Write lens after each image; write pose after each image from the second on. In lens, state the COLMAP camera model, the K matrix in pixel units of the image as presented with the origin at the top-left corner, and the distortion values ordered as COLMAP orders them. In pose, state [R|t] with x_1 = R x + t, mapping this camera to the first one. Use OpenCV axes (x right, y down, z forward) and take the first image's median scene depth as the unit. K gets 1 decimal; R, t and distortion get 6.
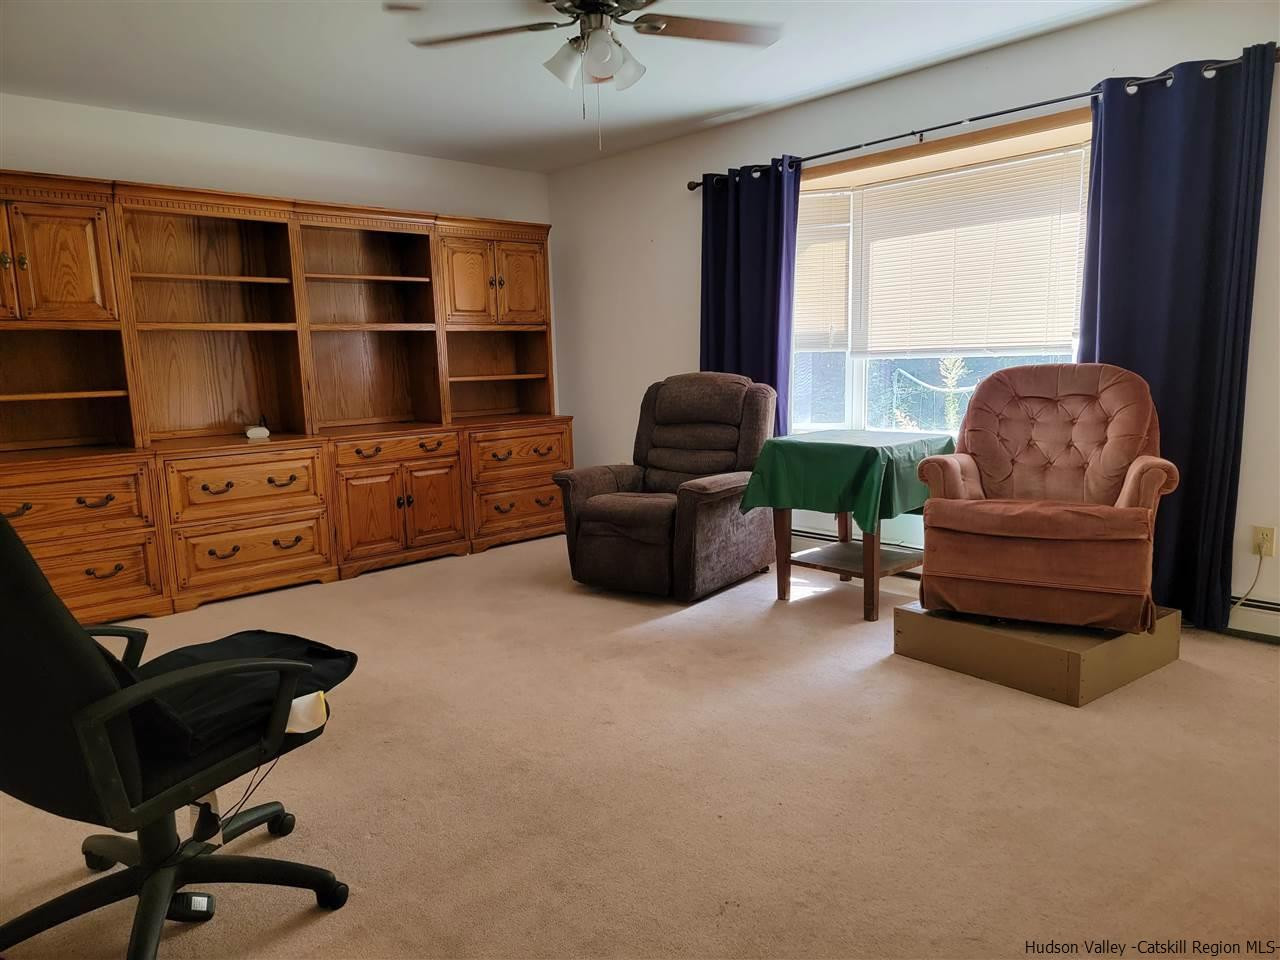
lens RADIAL K [[881.9, 0, 651.7], [0, 881.9, 486.5], [0, 0, 1]] dist [0.068846, -0.050690]
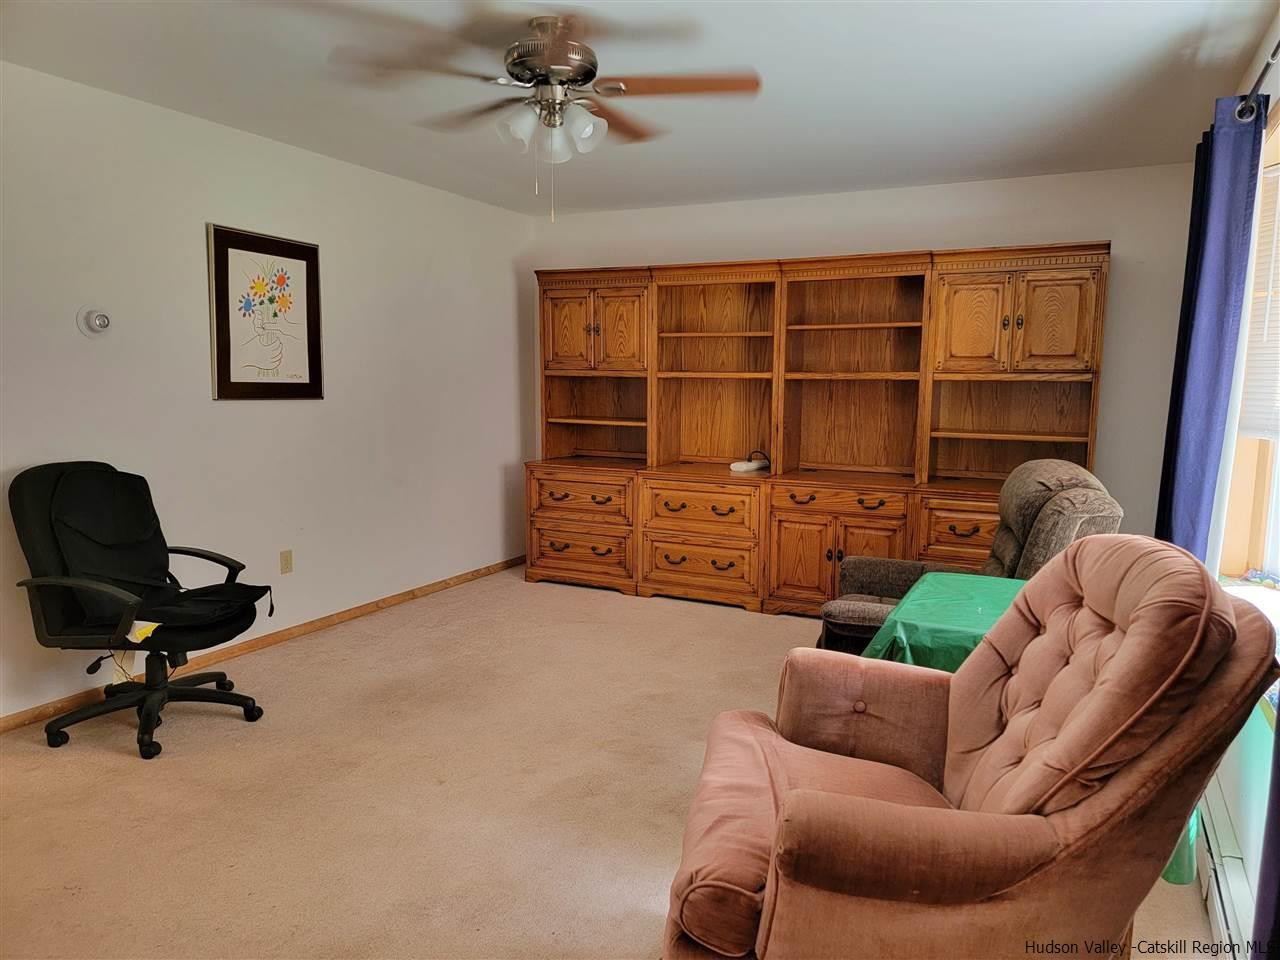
lens RADIAL K [[881.9, 0, 648.4], [0, 881.9, 478.3], [0, 0, 1]] dist [0.068846, -0.050690]
pose [[0.358750, 0.141048, -0.922716, 0.574429], [-0.159898, 0.983192, 0.088124, -0.128739], [0.919637, 0.115926, 0.375273, 0.479479]]
